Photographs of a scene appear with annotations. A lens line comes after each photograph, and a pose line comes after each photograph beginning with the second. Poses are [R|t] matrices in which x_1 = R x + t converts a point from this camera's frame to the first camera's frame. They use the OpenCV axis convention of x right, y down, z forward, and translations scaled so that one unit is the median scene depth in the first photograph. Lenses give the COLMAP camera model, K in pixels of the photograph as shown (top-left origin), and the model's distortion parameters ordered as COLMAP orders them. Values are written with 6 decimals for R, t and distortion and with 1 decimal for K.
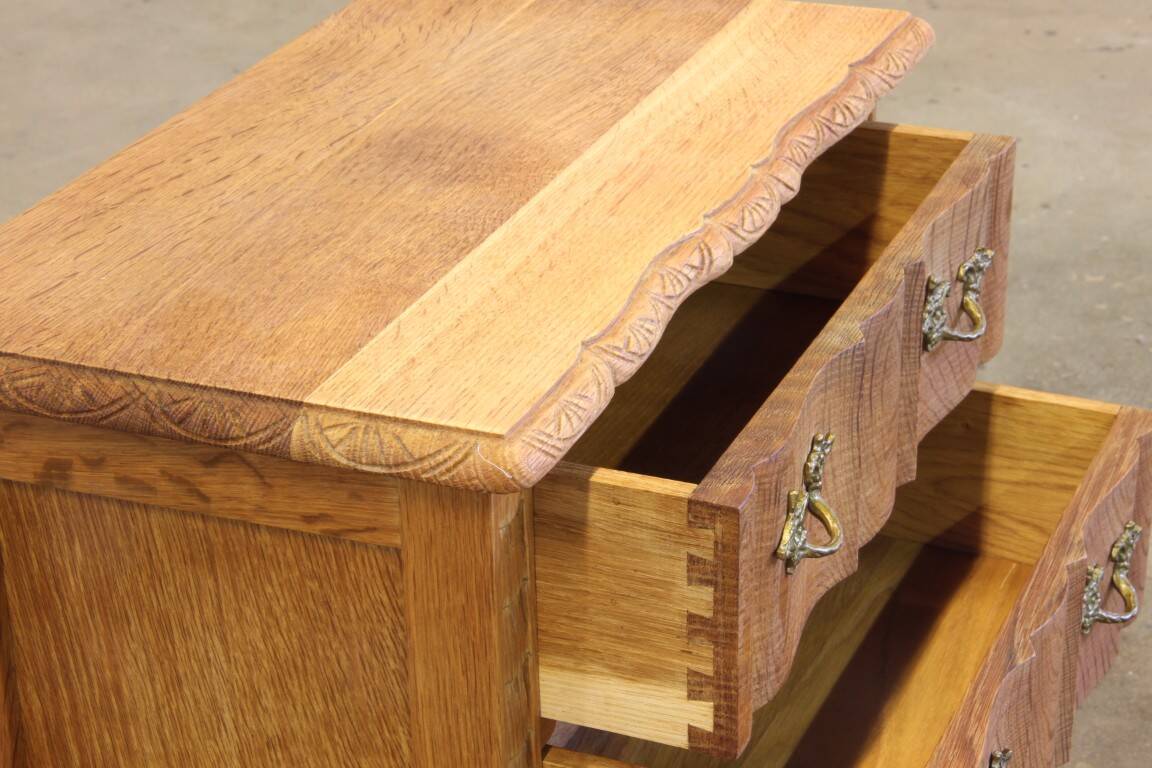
lens RADIAL K [[2795.0, 0, 576.0], [0, 2795.0, 384.0], [0, 0, 1]] dist [0.351746, 0.334830]
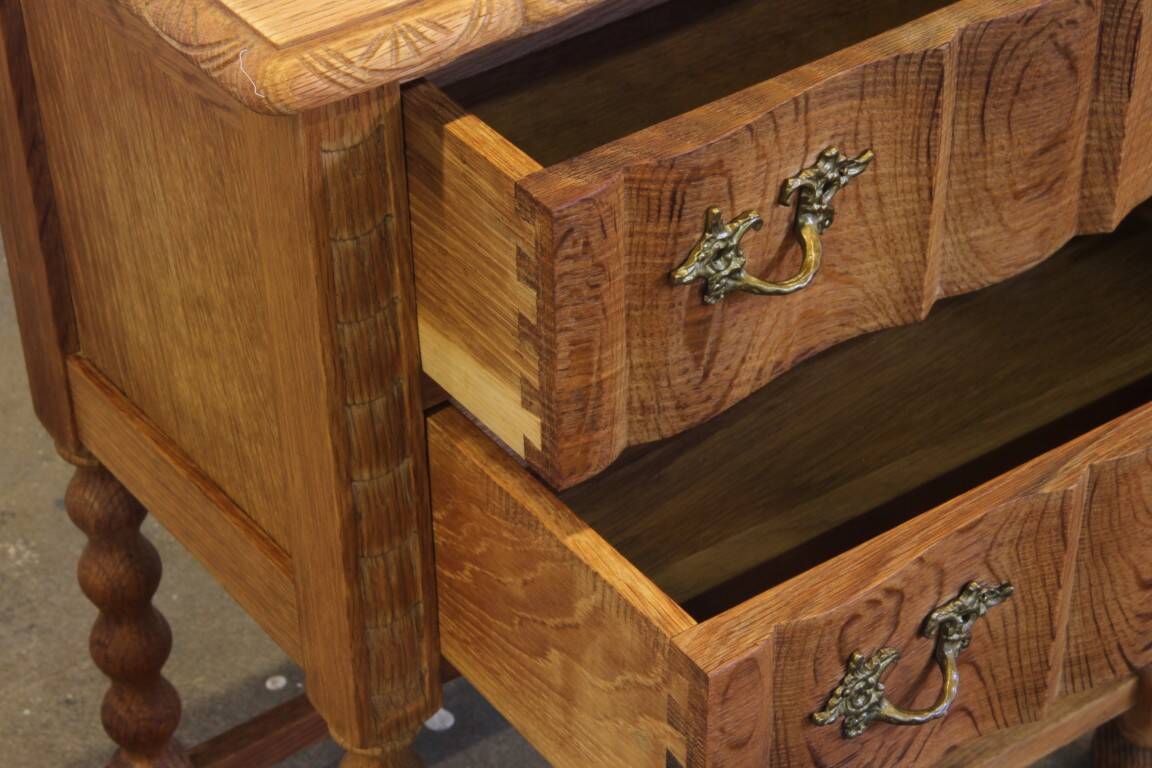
lens RADIAL K [[2795.0, 0, 576.0], [0, 2795.0, 384.0], [0, 0, 1]] dist [0.351746, 0.334830]
pose [[0.851276, 0.317849, -0.417494, 0.405794], [-0.226620, 0.940330, 0.253816, -0.112869], [0.473257, -0.121455, 0.872511, 0.271401]]
